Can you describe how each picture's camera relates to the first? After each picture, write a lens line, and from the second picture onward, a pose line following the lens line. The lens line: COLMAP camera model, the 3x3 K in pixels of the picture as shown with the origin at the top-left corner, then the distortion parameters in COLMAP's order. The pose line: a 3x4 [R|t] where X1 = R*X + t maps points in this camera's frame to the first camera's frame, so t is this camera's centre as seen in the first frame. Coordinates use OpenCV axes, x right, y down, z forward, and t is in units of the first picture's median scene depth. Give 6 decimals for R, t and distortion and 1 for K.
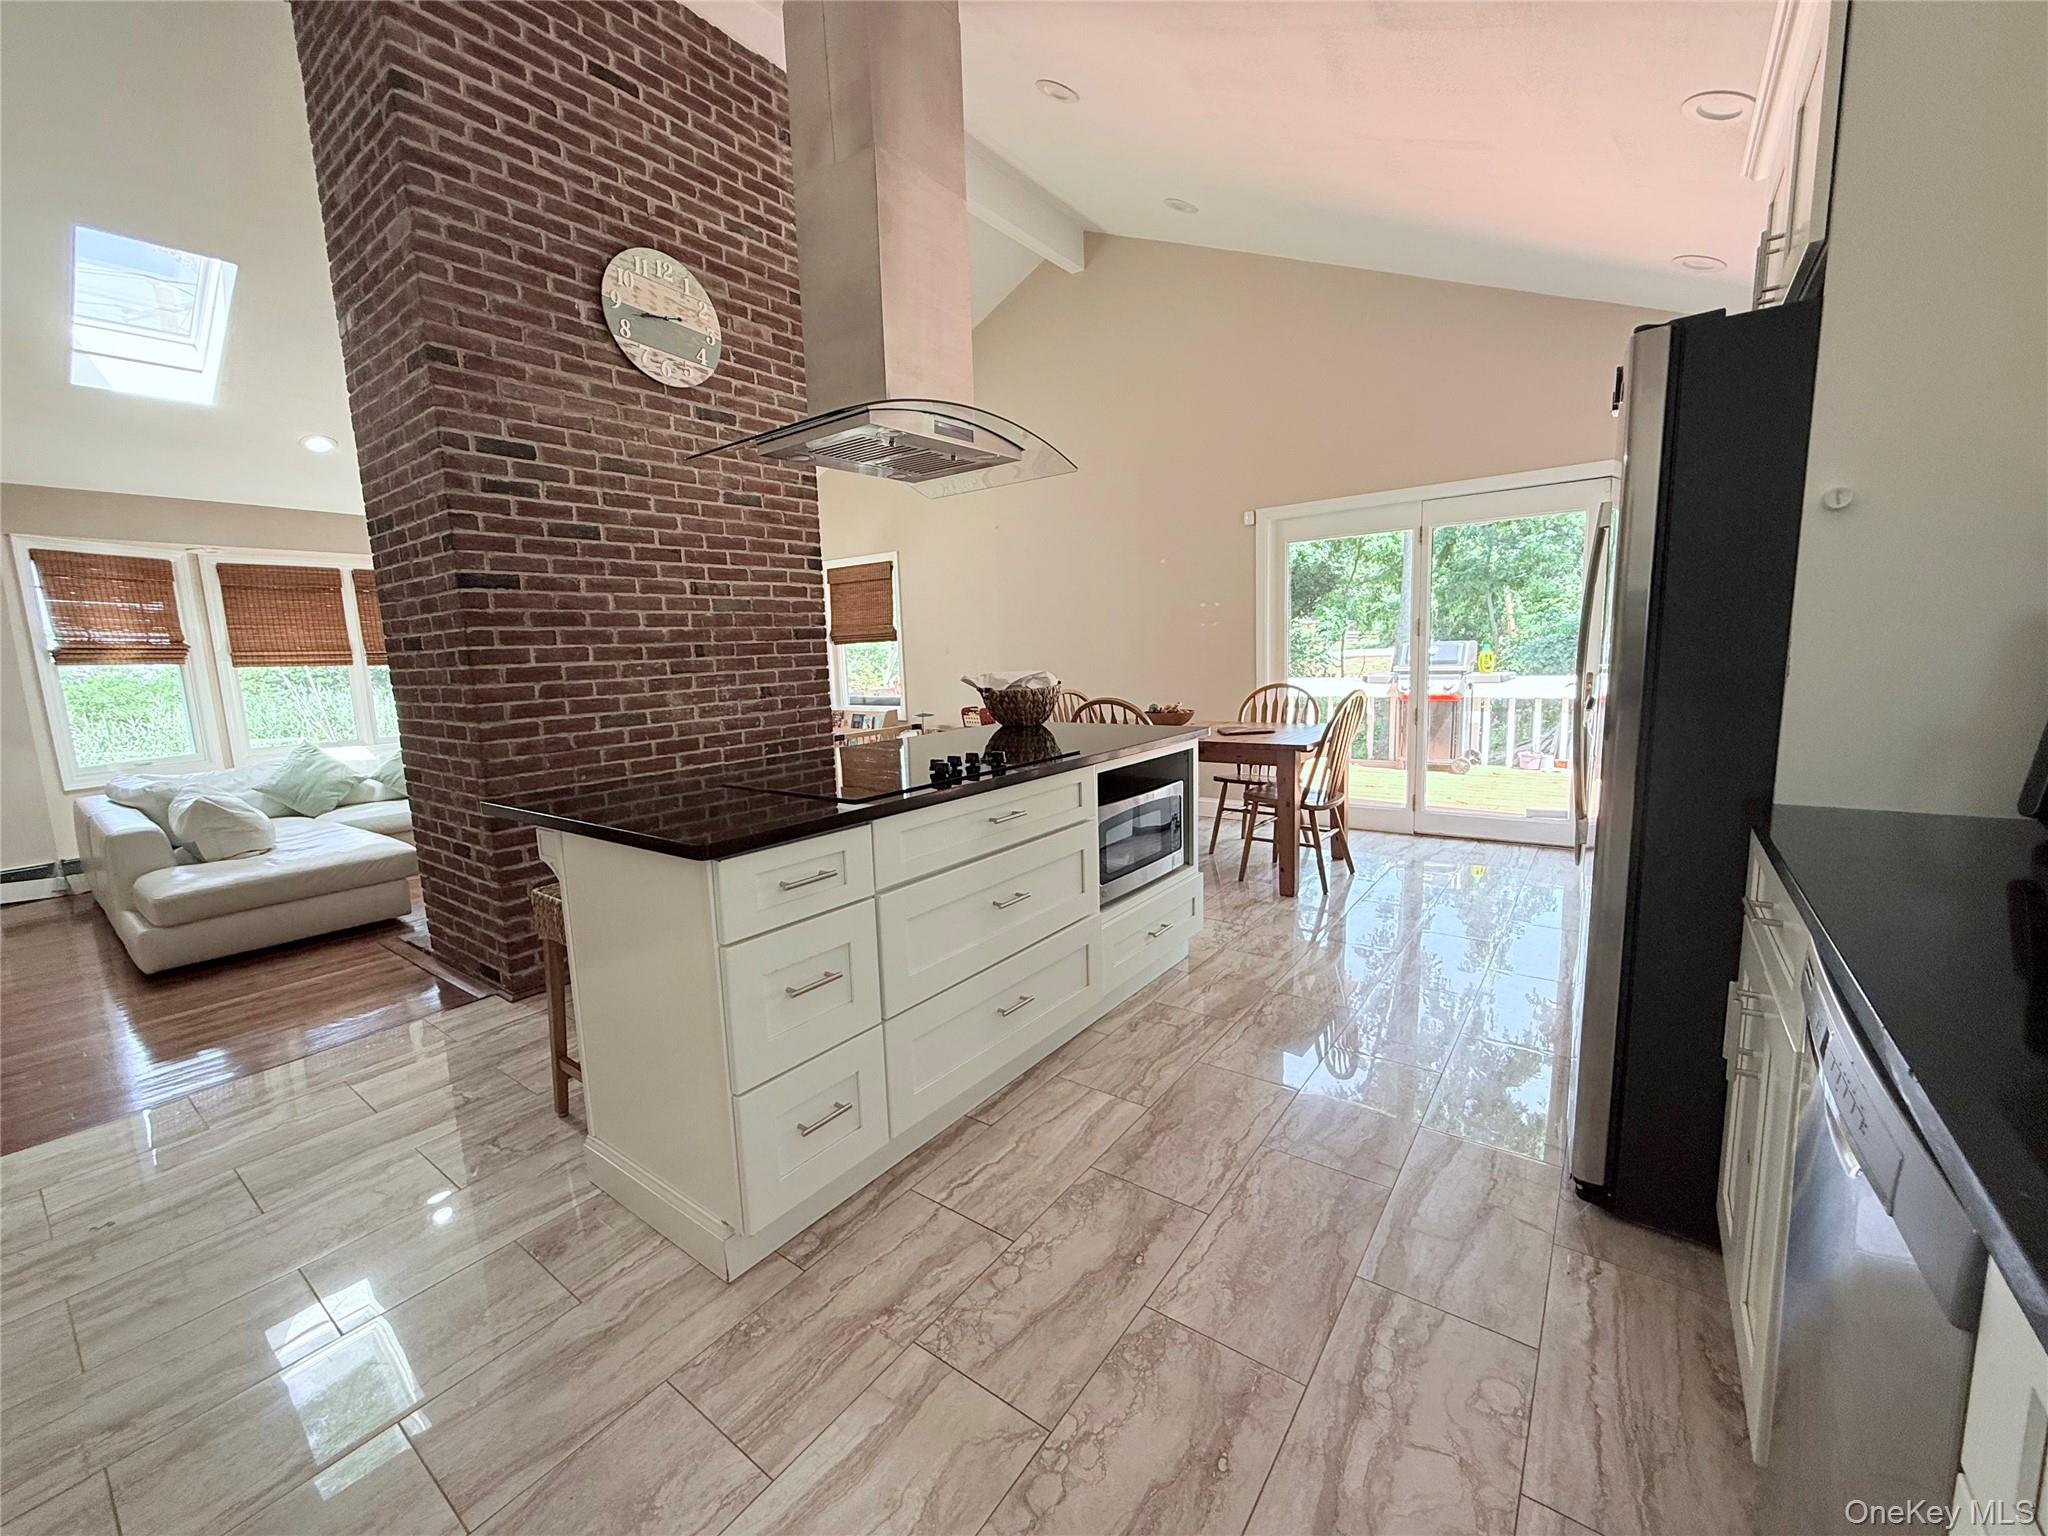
lens RADIAL K [[815.2, 0, 1029.4], [0, 815.2, 767.0], [0, 0, 1]] dist [0.003355, 0.000762]
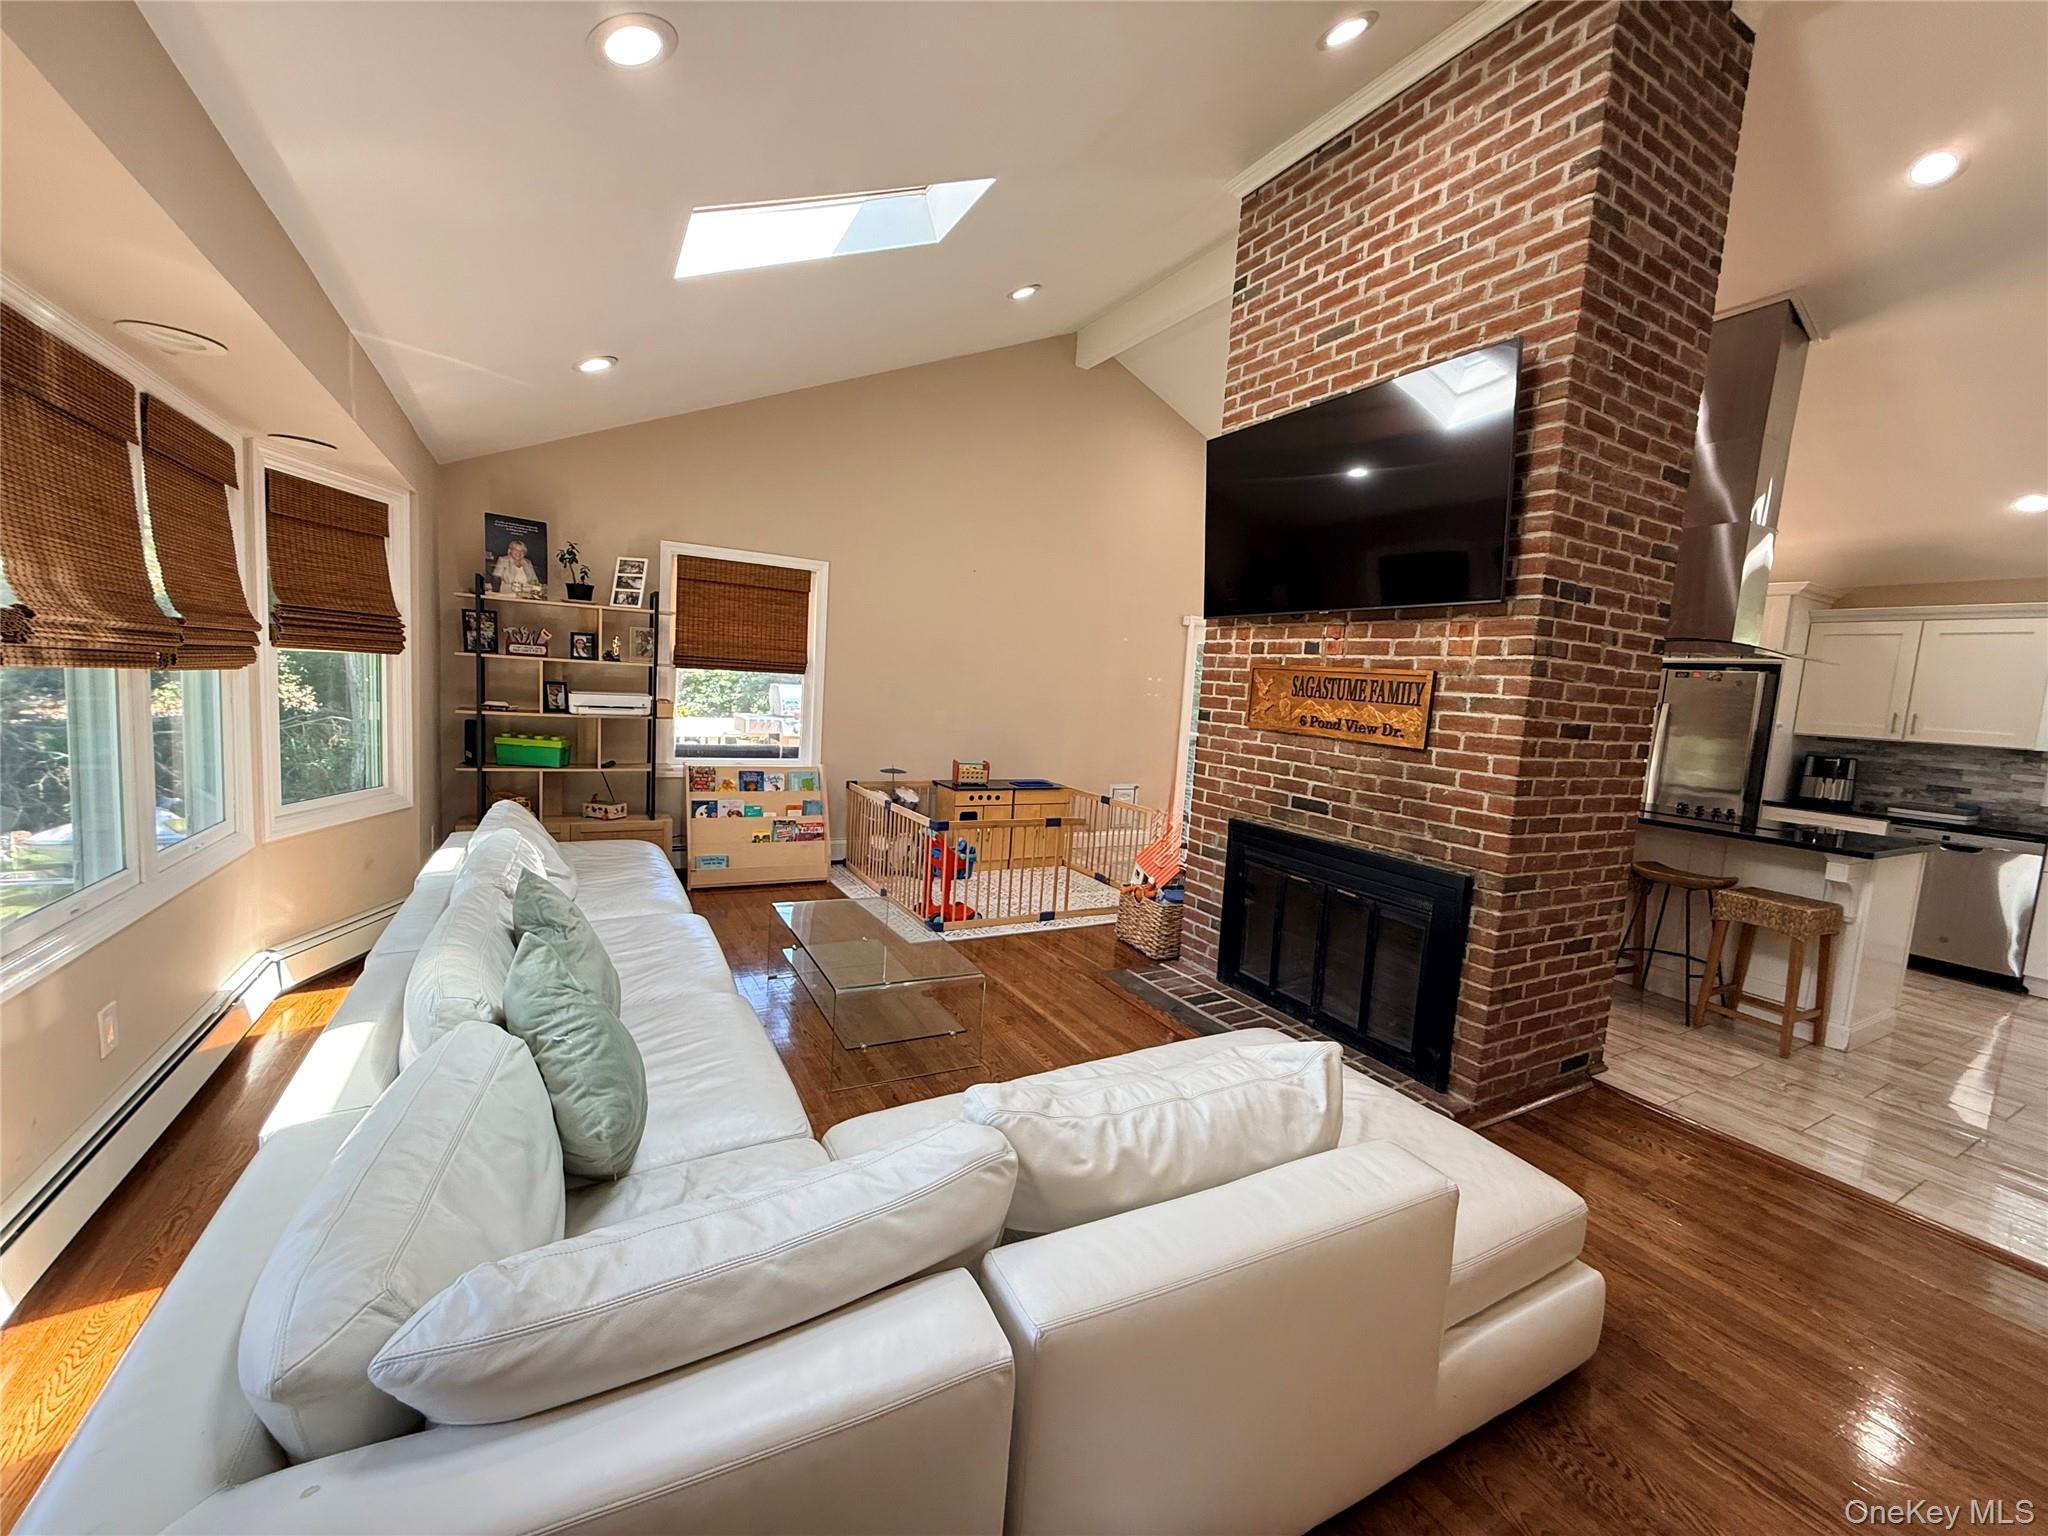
lens RADIAL K [[815.2, 0, 1029.4], [0, 815.2, 762.7], [0, 0, 1]] dist [0.003355, 0.000762]
pose [[0.403847, -0.030765, 0.914309, -1.055308], [0.065522, 0.997840, 0.004634, -0.082709], [-0.912477, 0.058036, 0.404991, 0.697909]]
